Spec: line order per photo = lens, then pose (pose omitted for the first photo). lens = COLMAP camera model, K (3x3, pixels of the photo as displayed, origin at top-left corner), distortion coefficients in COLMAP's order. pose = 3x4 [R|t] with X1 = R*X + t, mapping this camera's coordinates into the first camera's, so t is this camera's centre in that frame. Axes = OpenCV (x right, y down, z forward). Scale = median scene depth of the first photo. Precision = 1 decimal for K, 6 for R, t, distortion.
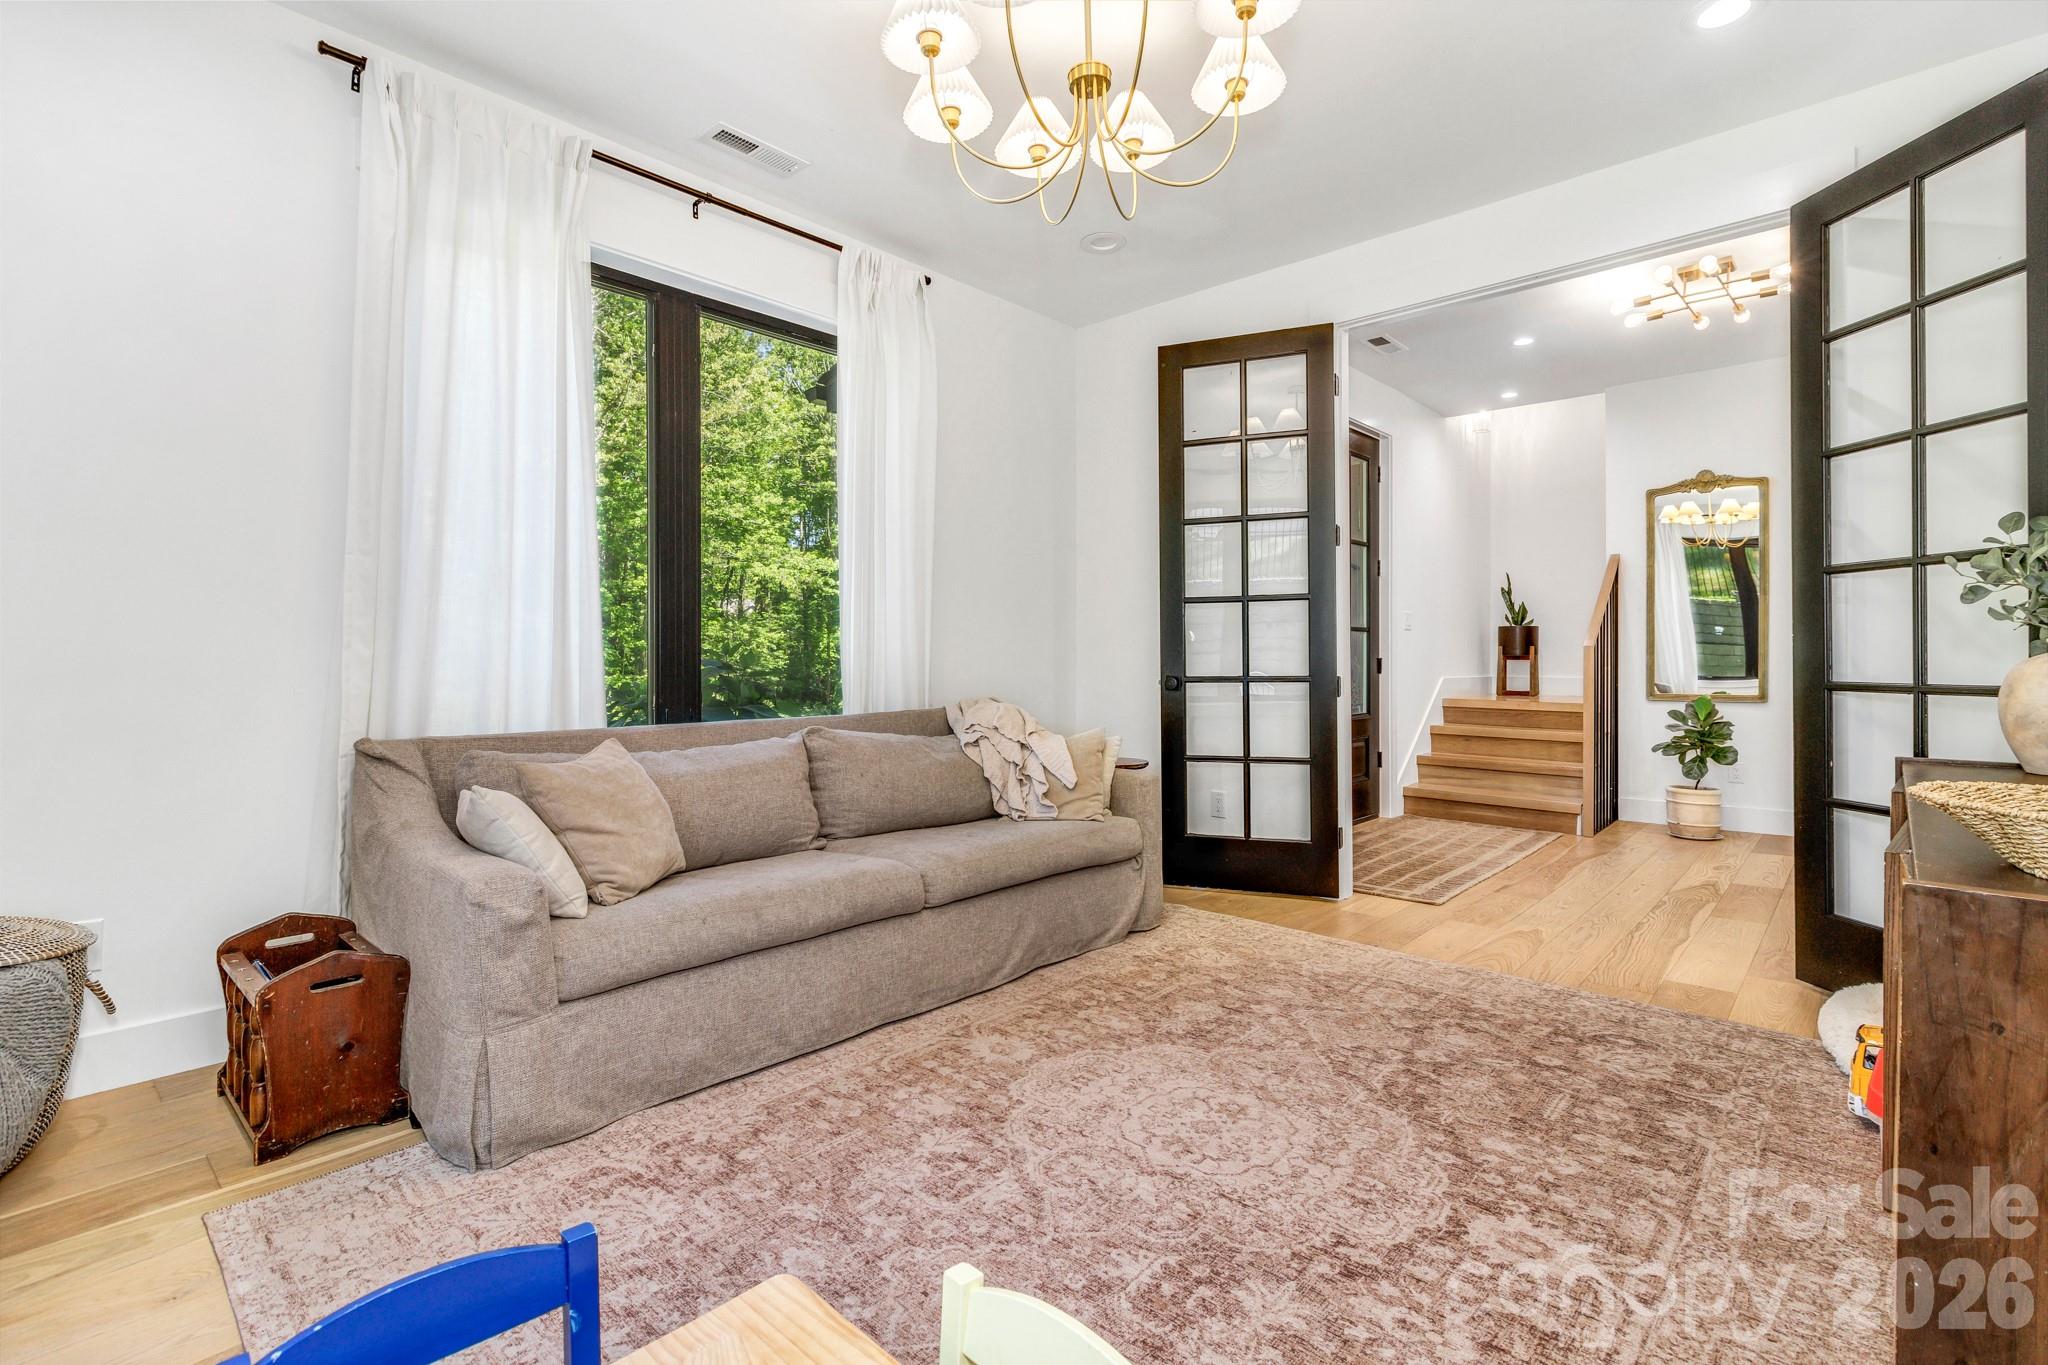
lens RADIAL K [[930.8, 0, 1024.8], [0, 930.8, 657.8], [0, 0, 1]] dist [0.014524, -0.000128]
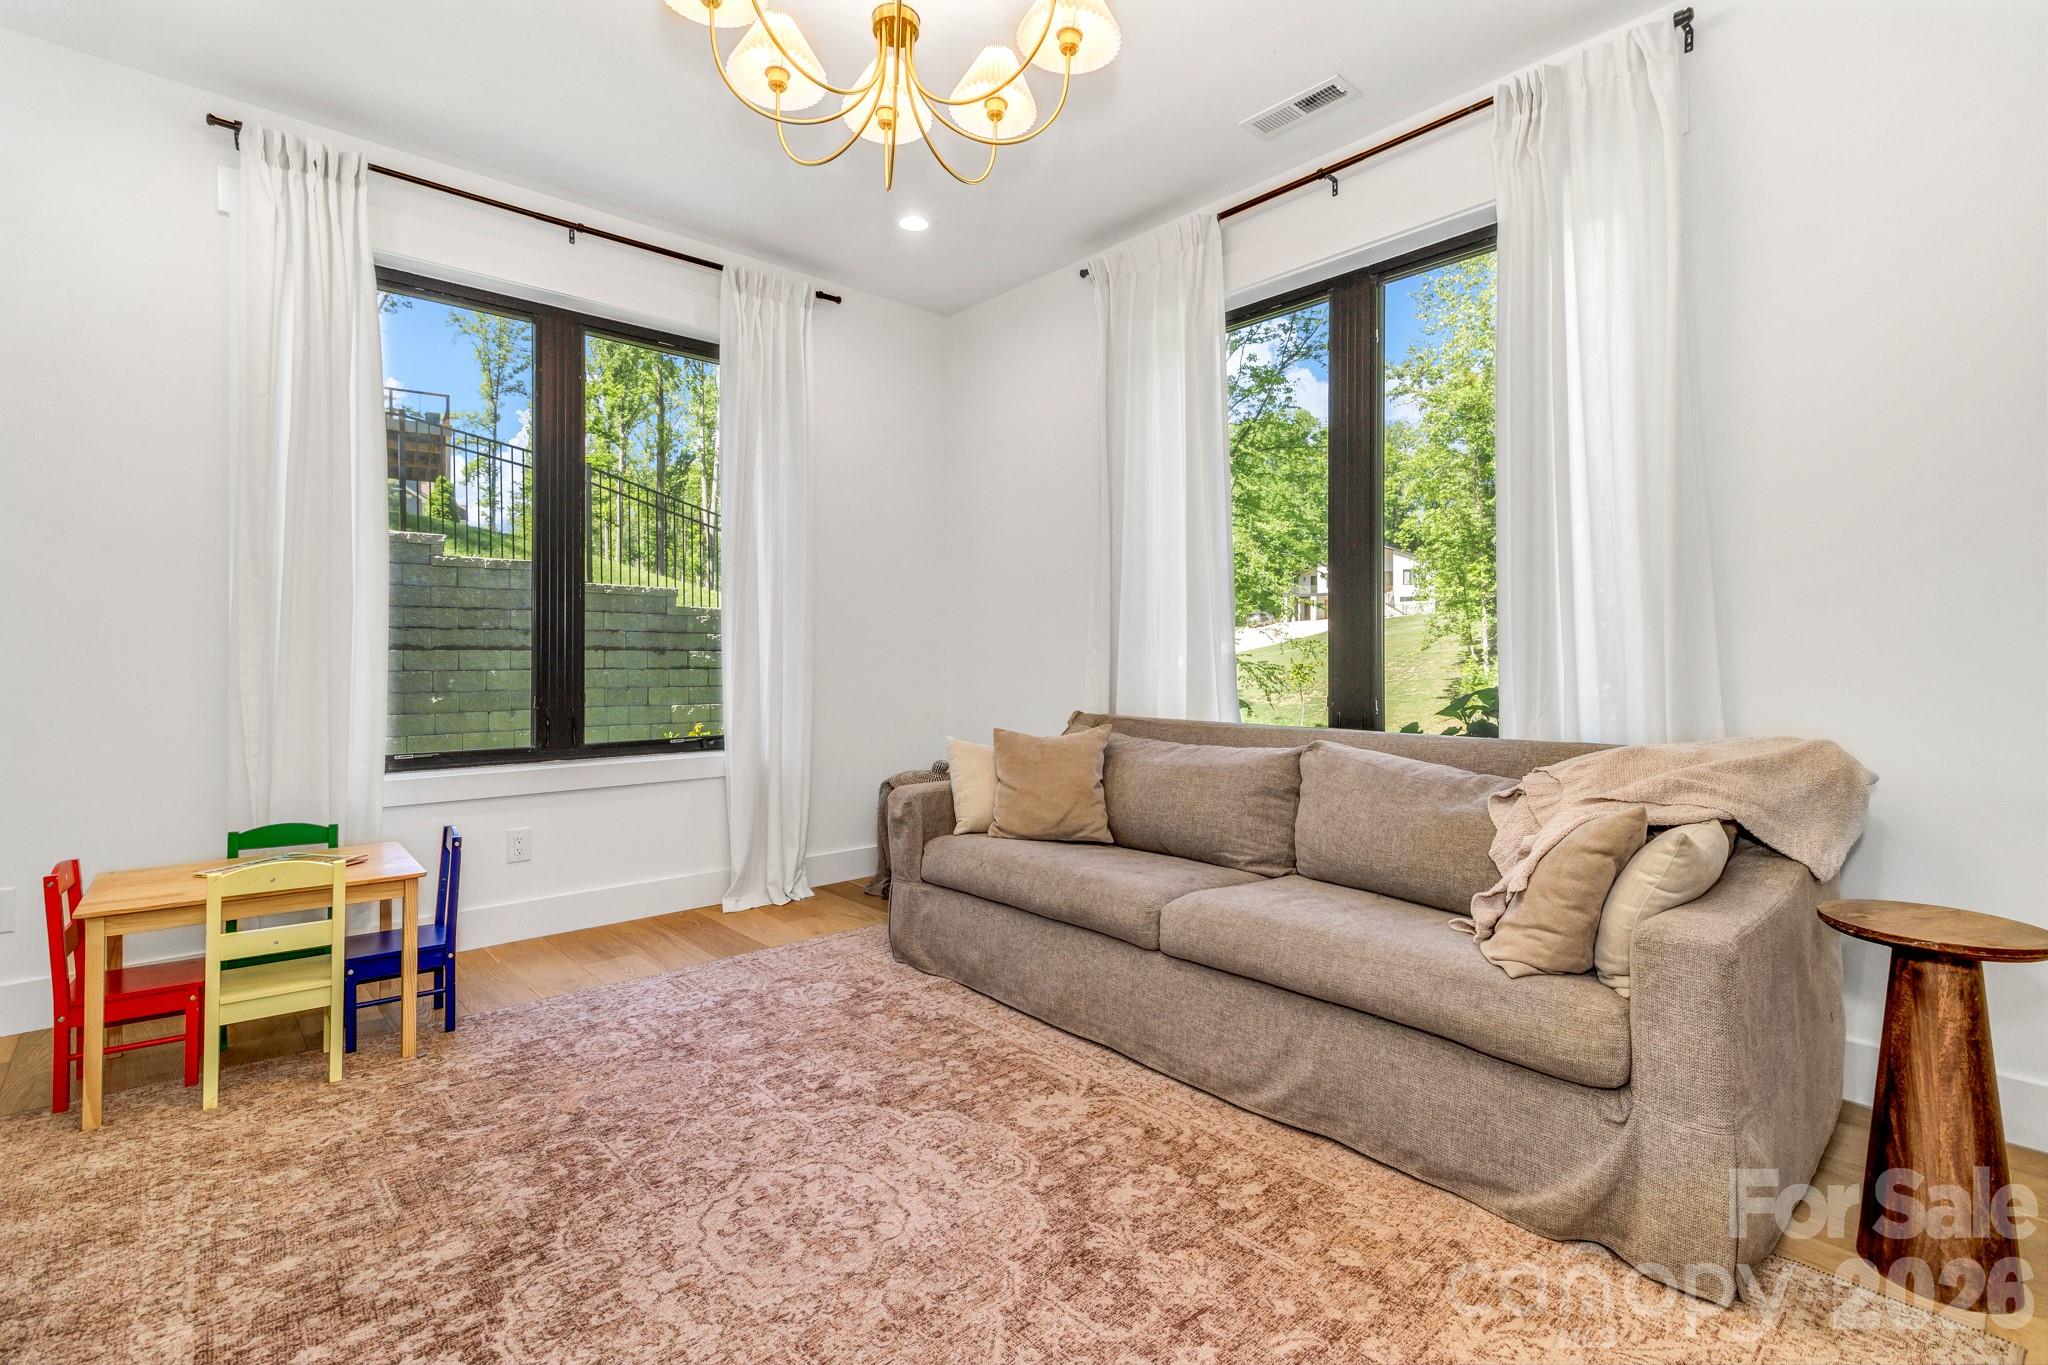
lens RADIAL K [[930.8, 0, 1024.8], [0, 930.8, 657.8], [0, 0, 1]] dist [0.014524, -0.000128]
pose [[-0.082261, -0.004344, -0.996601, 0.829043], [0.002222, 0.999987, -0.004542, 0.002415], [0.996608, -0.002588, -0.082250, 1.031455]]
